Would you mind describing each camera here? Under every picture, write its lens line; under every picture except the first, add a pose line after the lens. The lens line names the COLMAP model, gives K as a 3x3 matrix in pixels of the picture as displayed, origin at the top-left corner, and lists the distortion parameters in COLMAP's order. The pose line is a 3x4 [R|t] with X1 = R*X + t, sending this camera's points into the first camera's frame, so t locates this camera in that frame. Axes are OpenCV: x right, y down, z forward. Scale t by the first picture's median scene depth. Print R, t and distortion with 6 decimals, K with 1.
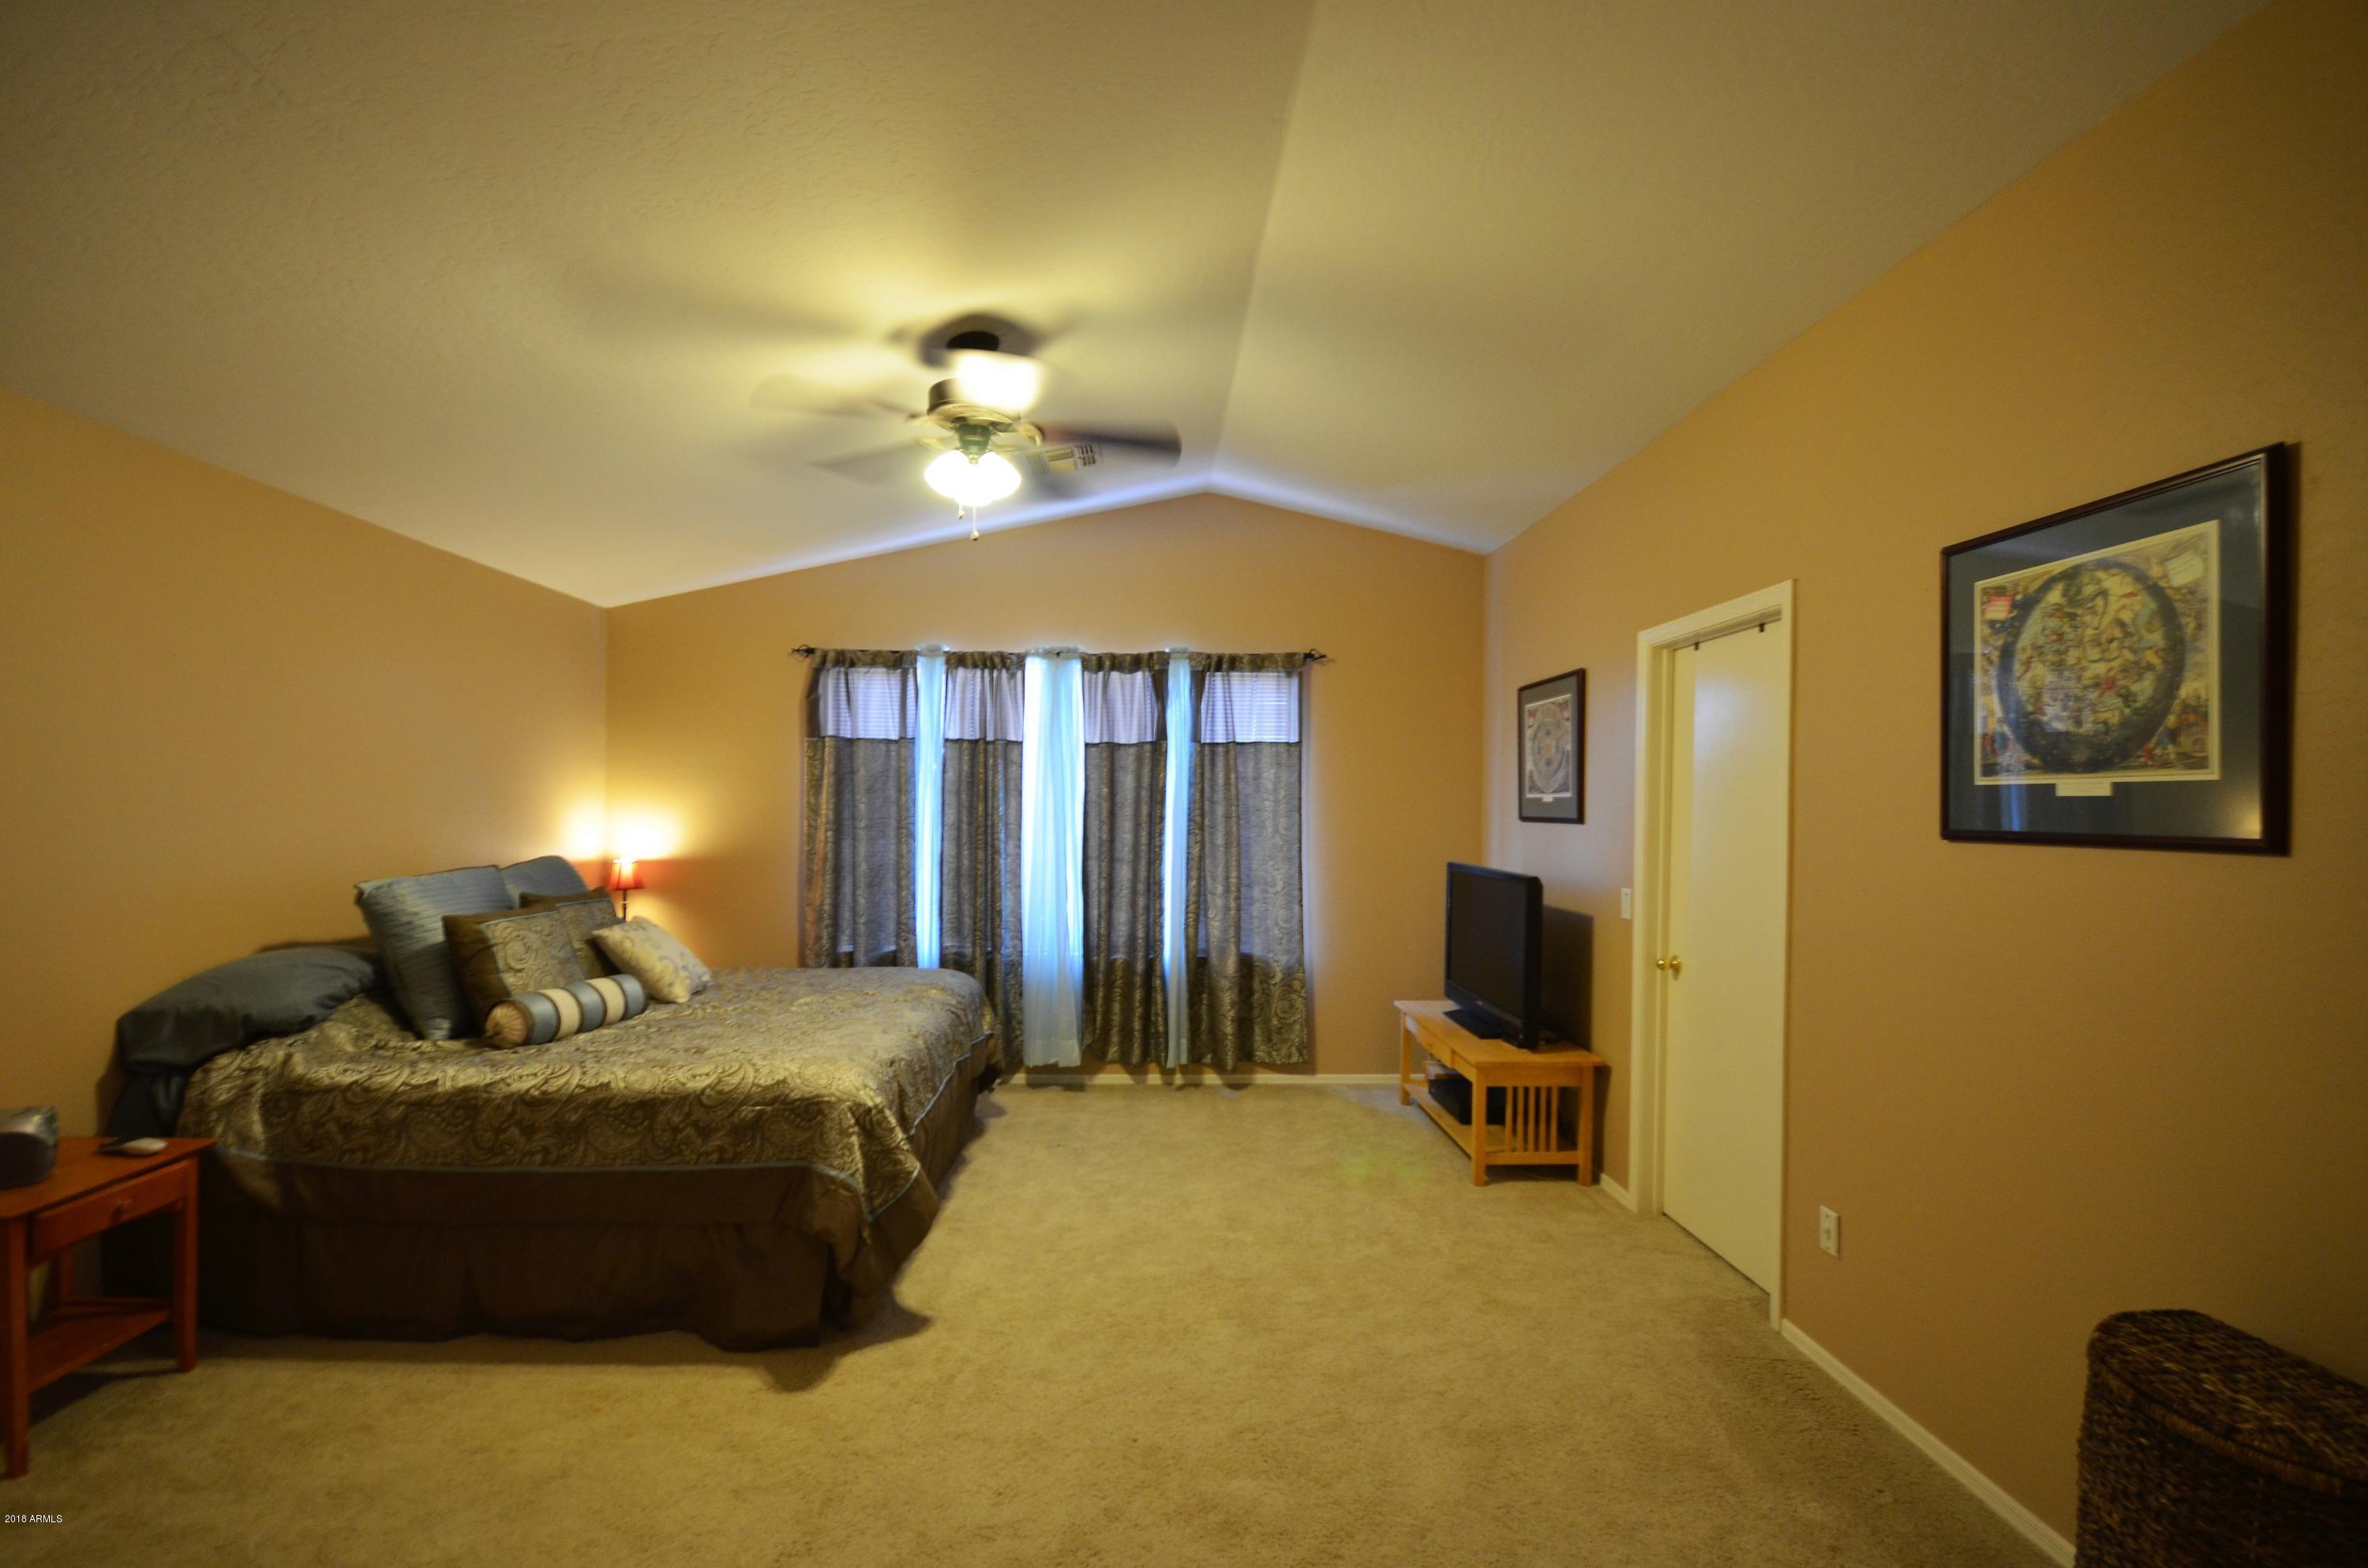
lens RADIAL K [[1028.5, 0, 1169.6], [0, 1028.5, 805.8], [0, 0, 1]] dist [0.003065, -0.005467]
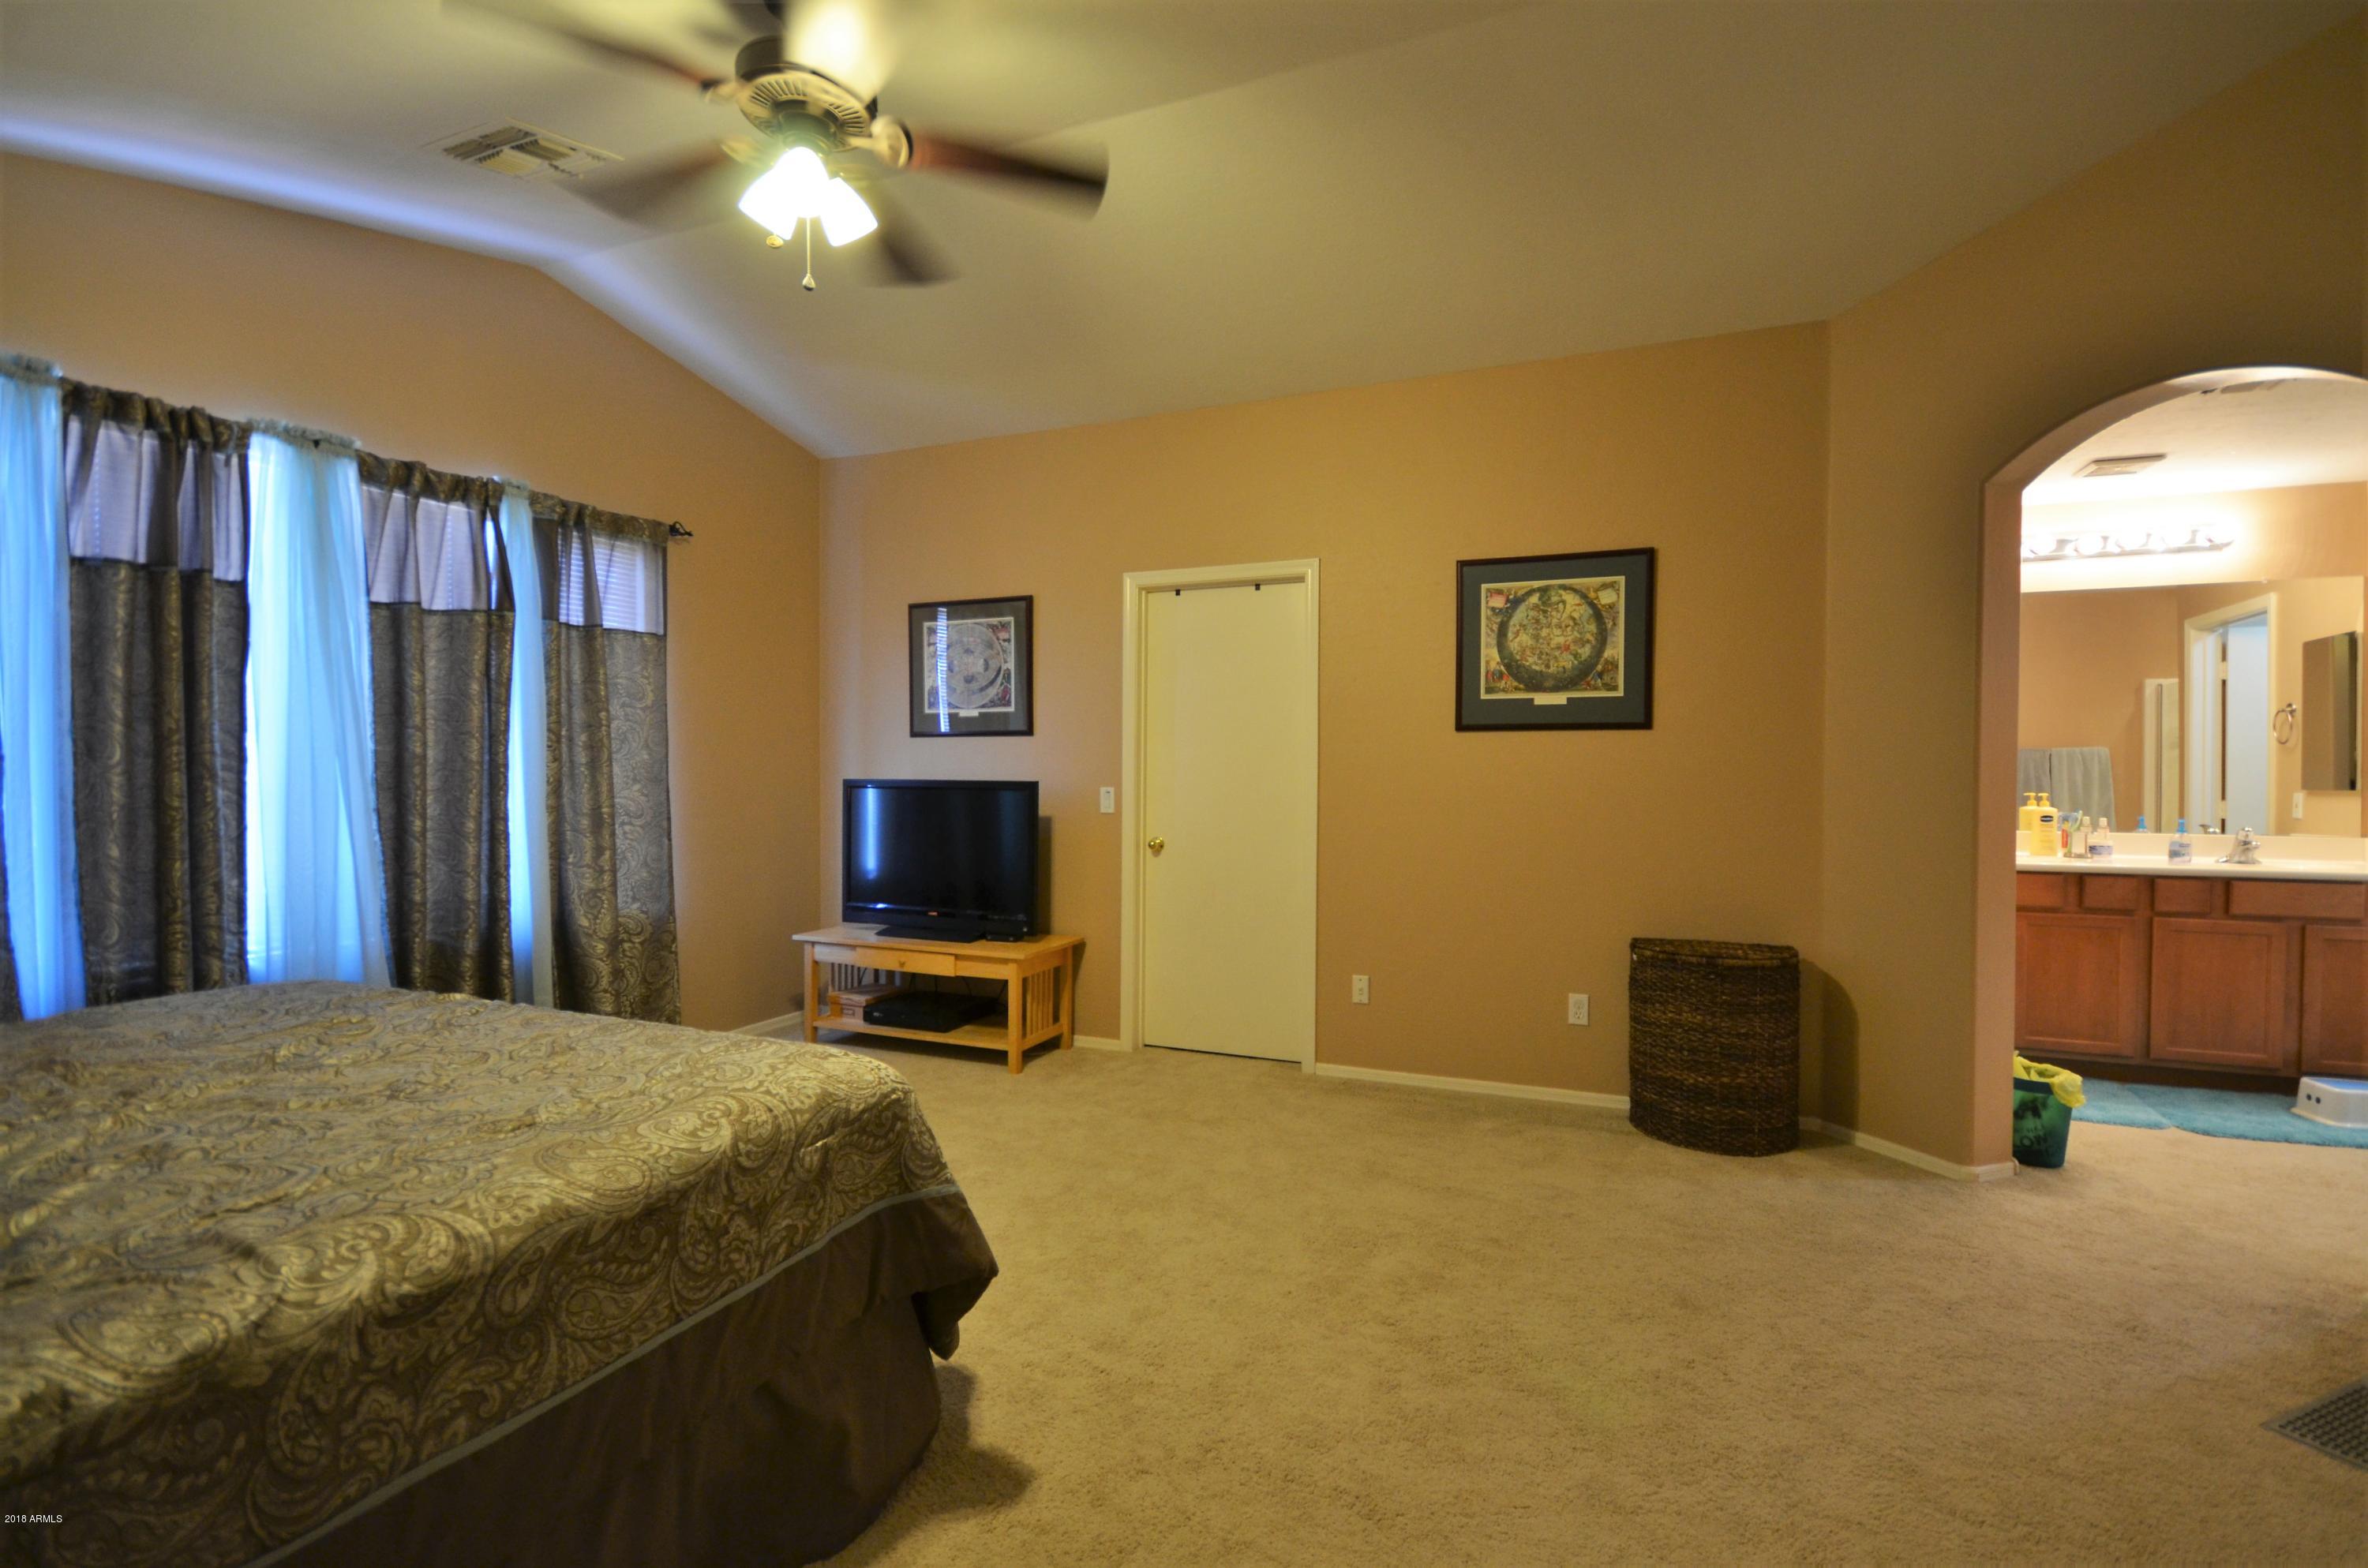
lens RADIAL K [[1066.7, 0, 1194.8], [0, 1066.7, 778.0], [0, 0, 1]] dist [-0.000694, -0.000637]
pose [[0.419181, -0.015235, 0.907775, -0.742504], [0.000183, 0.999861, 0.016696, 0.057926], [-0.907903, -0.006833, 0.419125, 0.457993]]
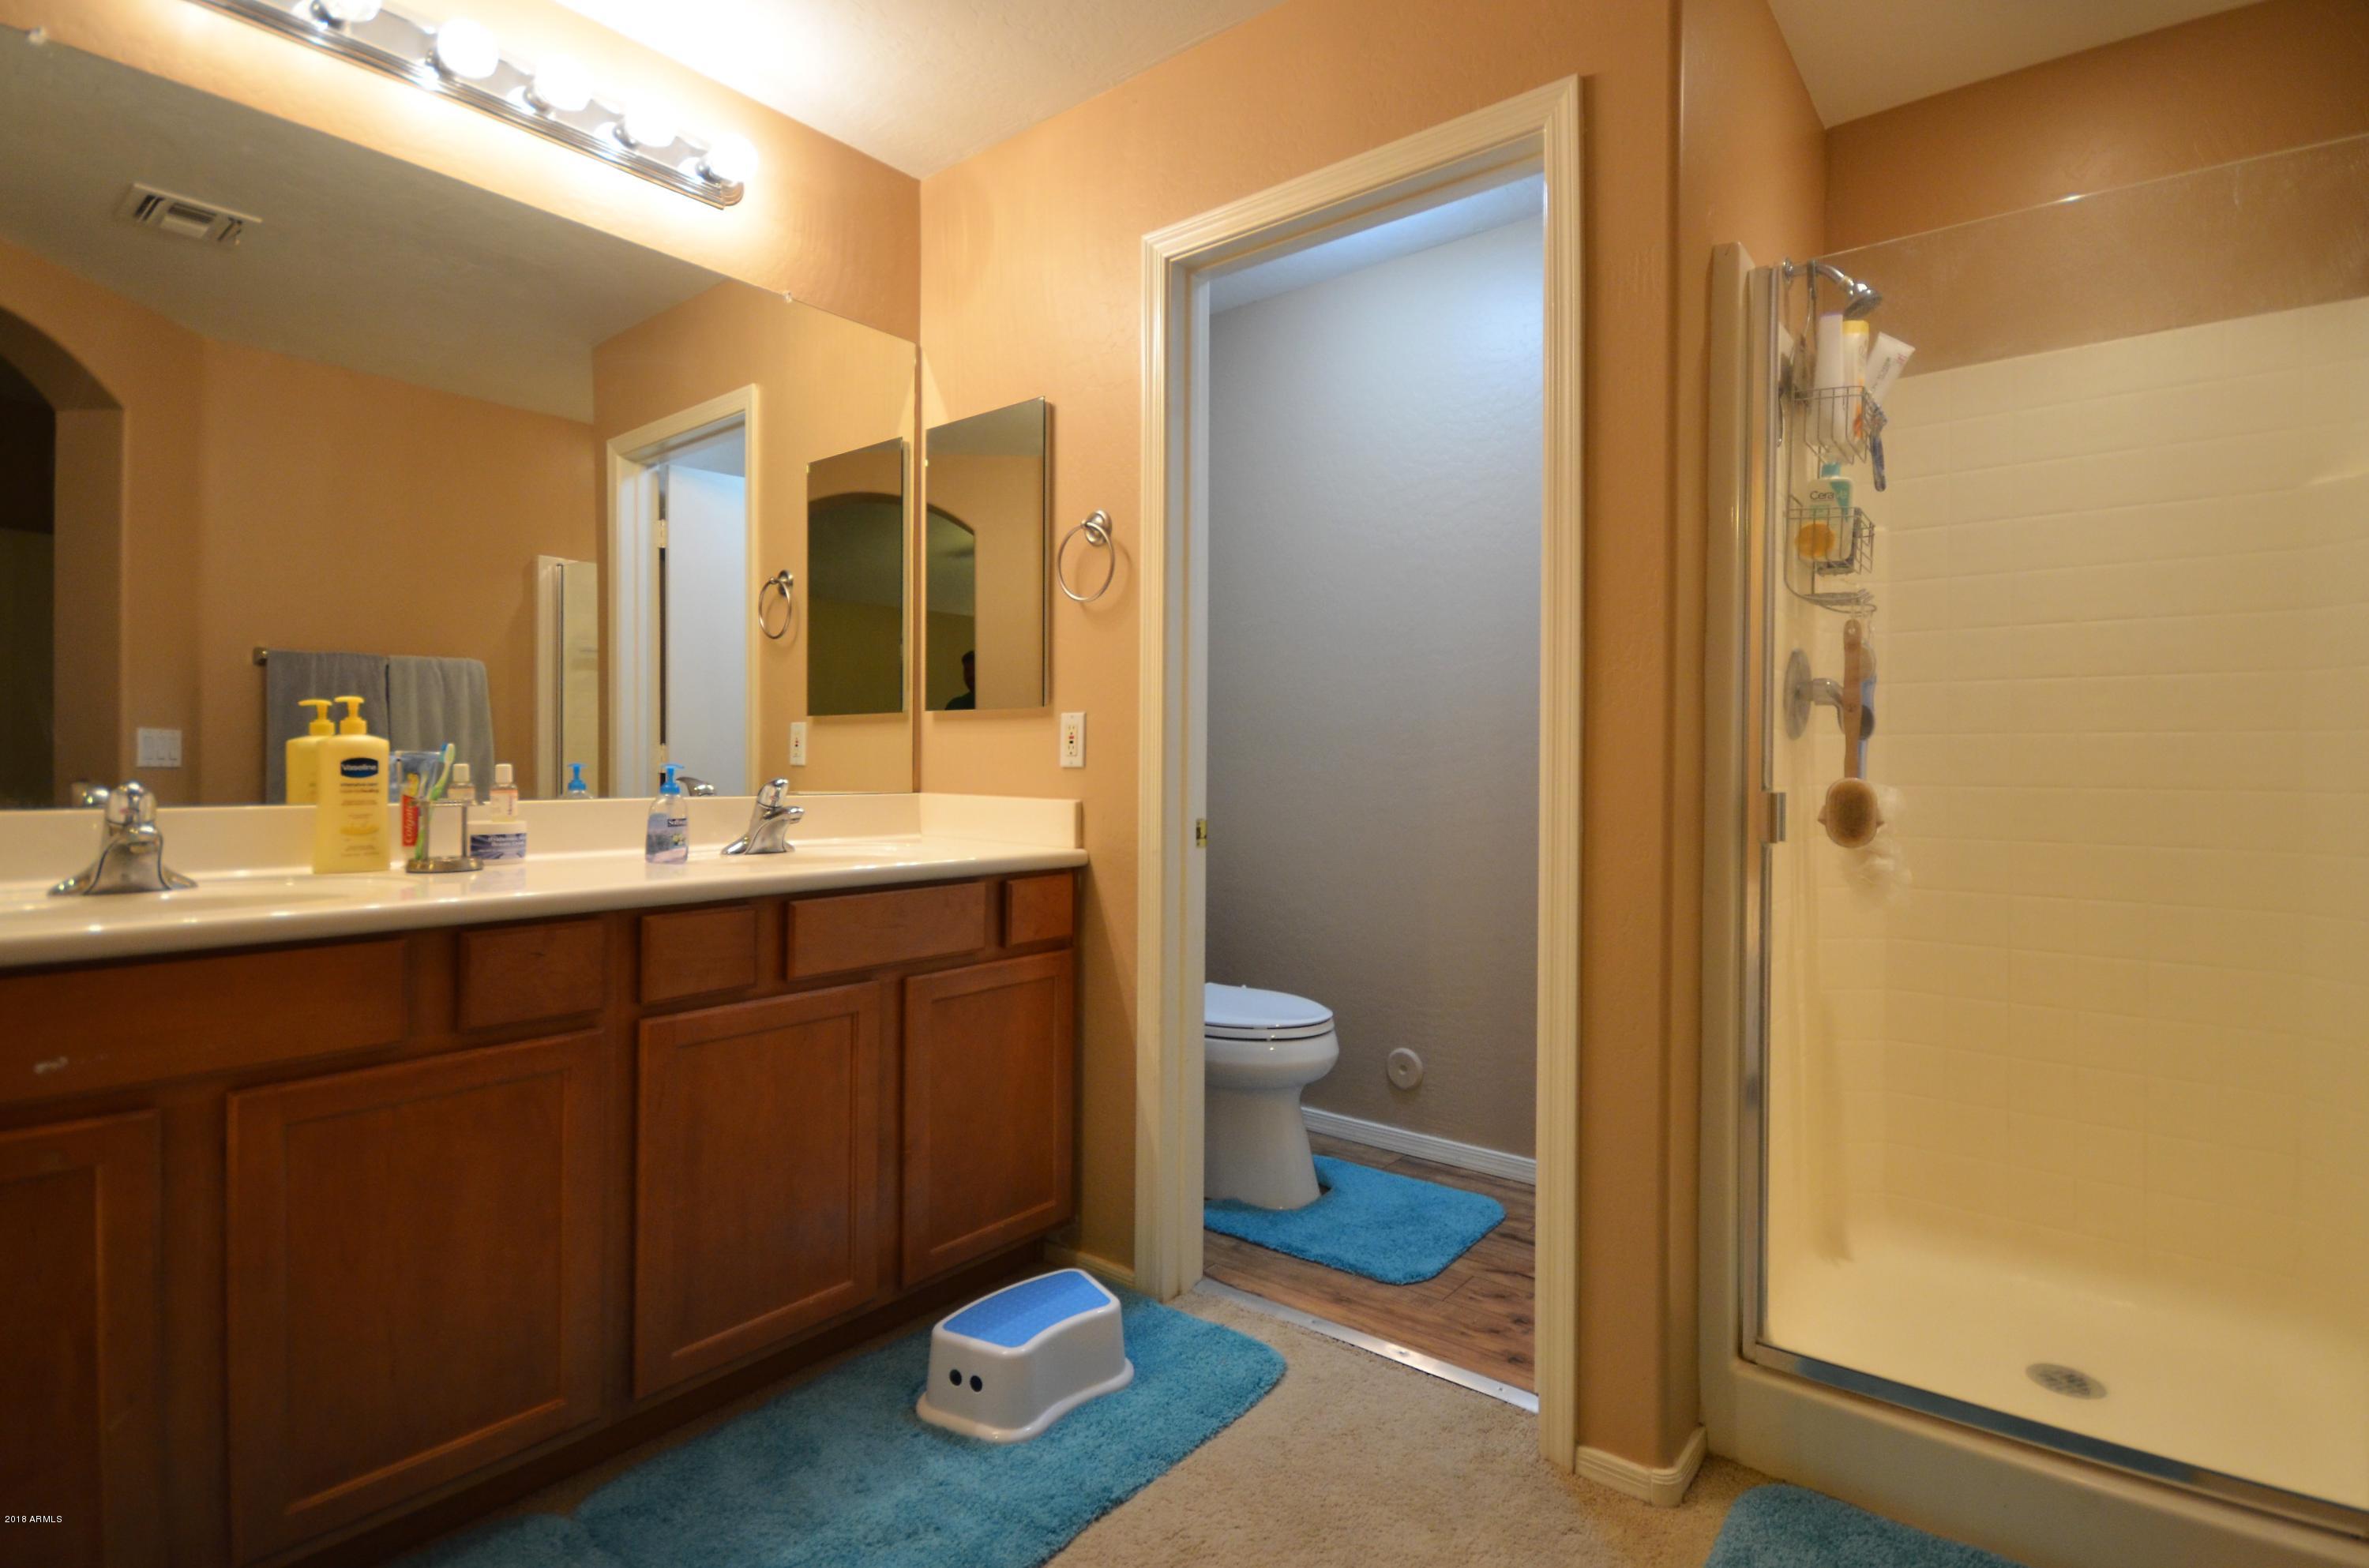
lens RADIAL K [[1127.7, 0, 1259.9], [0, 1127.7, 770.8], [0, 0, 1]] dist [-0.001822, -0.000851]
pose [[-0.779605, -0.021856, 0.625890, 0.348879], [-0.015937, 0.999760, 0.015061, 0.122192], [-0.626068, 0.001767, -0.779766, 0.173264]]
